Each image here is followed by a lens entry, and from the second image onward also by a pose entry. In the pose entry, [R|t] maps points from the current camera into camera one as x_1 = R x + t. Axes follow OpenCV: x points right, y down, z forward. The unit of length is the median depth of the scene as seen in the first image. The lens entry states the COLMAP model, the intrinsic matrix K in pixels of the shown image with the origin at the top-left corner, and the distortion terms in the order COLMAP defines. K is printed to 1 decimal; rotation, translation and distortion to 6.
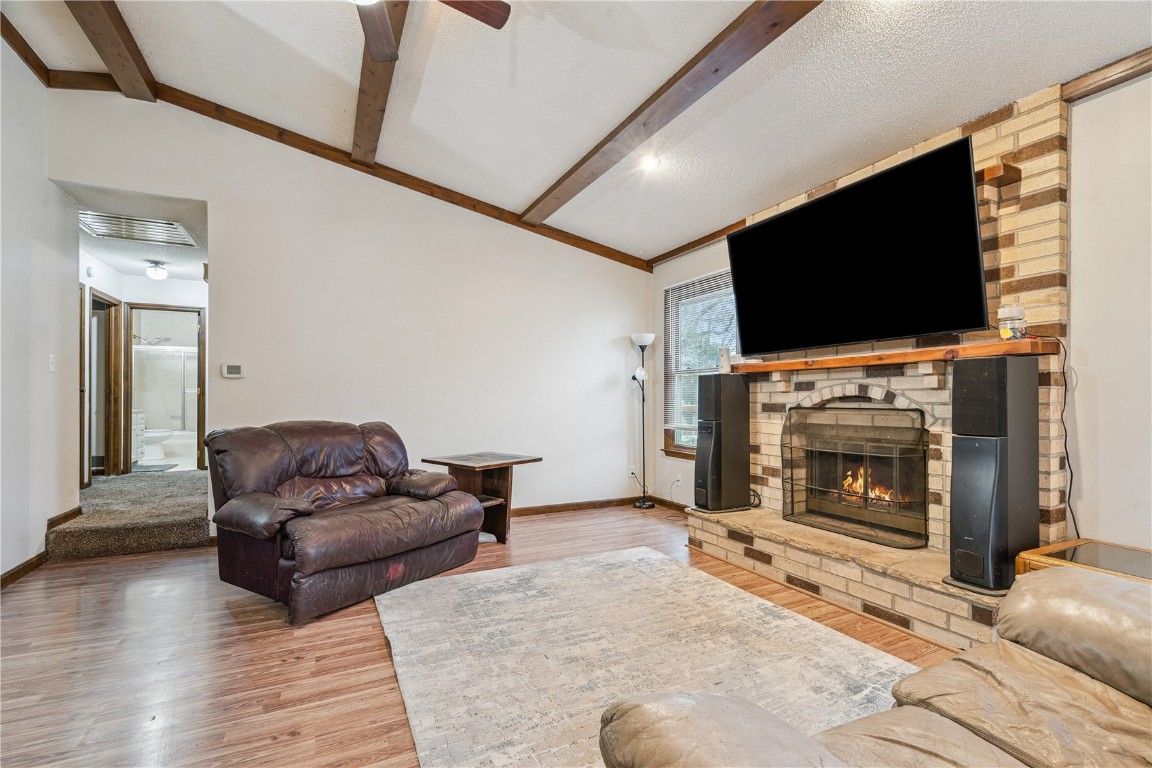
lens RADIAL K [[525.1, 0, 581.3], [0, 525.1, 393.4], [0, 0, 1]] dist [-0.003012, 0.000234]
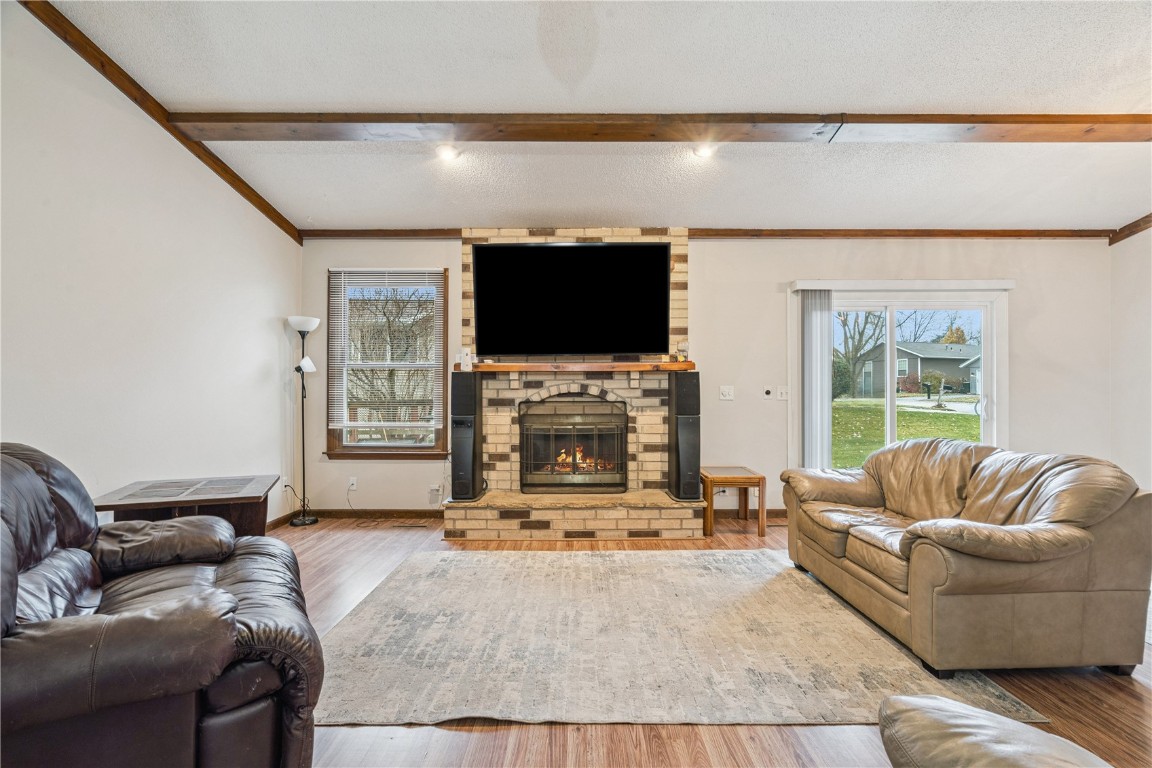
lens RADIAL K [[525.1, 0, 580.8], [0, 525.1, 388.1], [0, 0, 1]] dist [-0.003012, 0.000234]
pose [[0.441795, 0.010033, 0.897060, -0.700723], [-0.009115, 0.999936, -0.006695, 0.002182], [-0.897070, -0.005219, 0.441858, 0.374794]]
